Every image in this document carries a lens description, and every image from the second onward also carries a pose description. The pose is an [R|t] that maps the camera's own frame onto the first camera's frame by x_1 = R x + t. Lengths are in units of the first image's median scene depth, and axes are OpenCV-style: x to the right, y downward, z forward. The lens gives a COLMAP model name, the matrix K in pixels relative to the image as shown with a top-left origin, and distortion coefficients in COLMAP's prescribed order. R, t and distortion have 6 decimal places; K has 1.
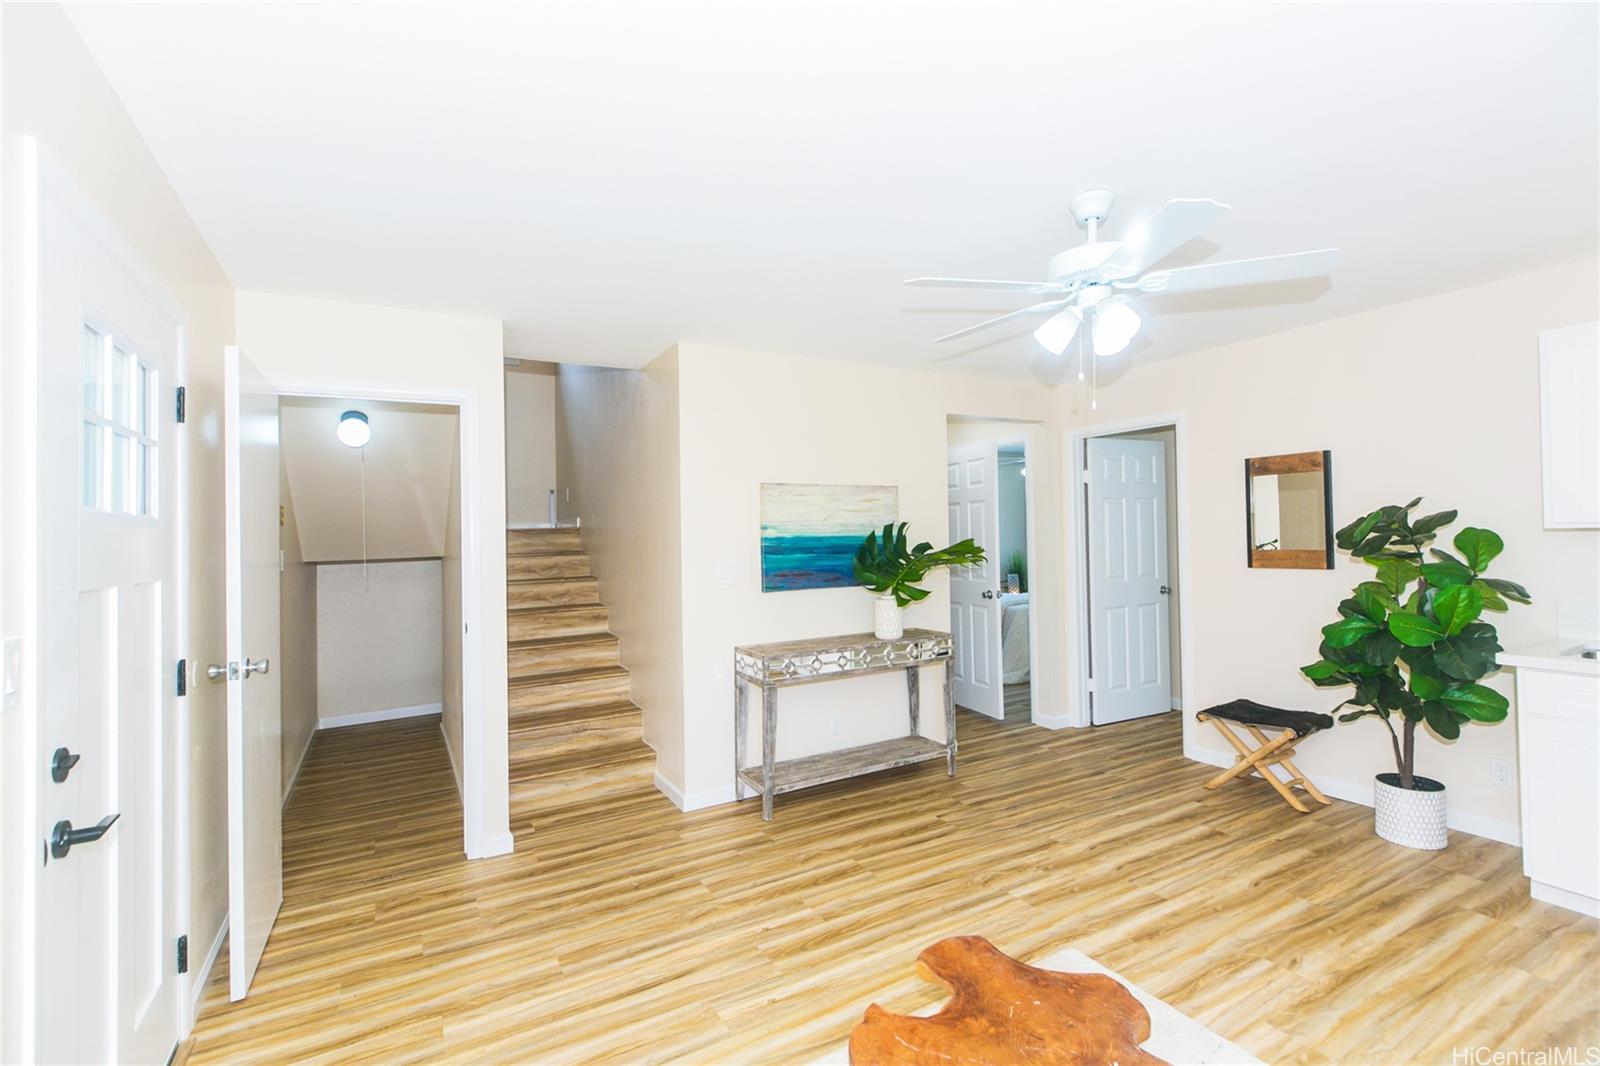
lens RADIAL K [[718.3, 0, 811.3], [0, 718.3, 543.7], [0, 0, 1]] dist [0.019733, -0.008578]
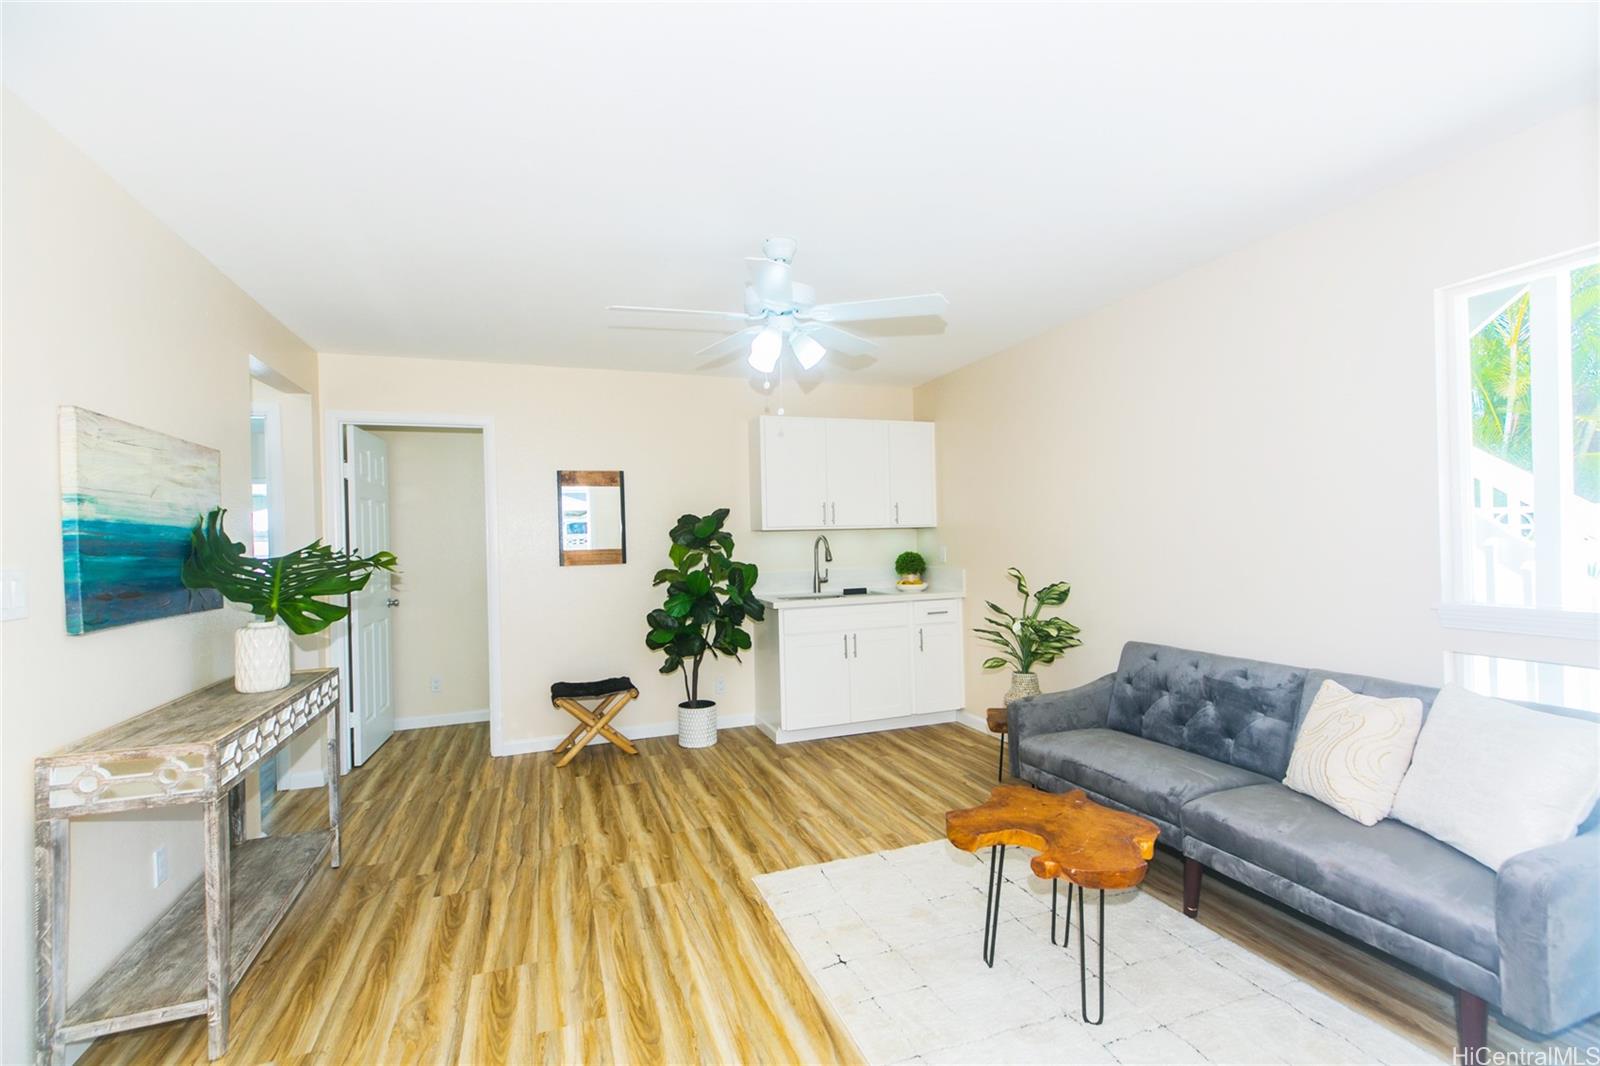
lens RADIAL K [[718.3, 0, 811.3], [0, 718.3, 543.7], [0, 0, 1]] dist [0.019733, -0.008578]
pose [[0.170247, 0.011947, 0.985329, -0.513807], [0.035229, 0.999213, -0.018202, 0.037815], [-0.984771, 0.037811, 0.169693, 0.474050]]
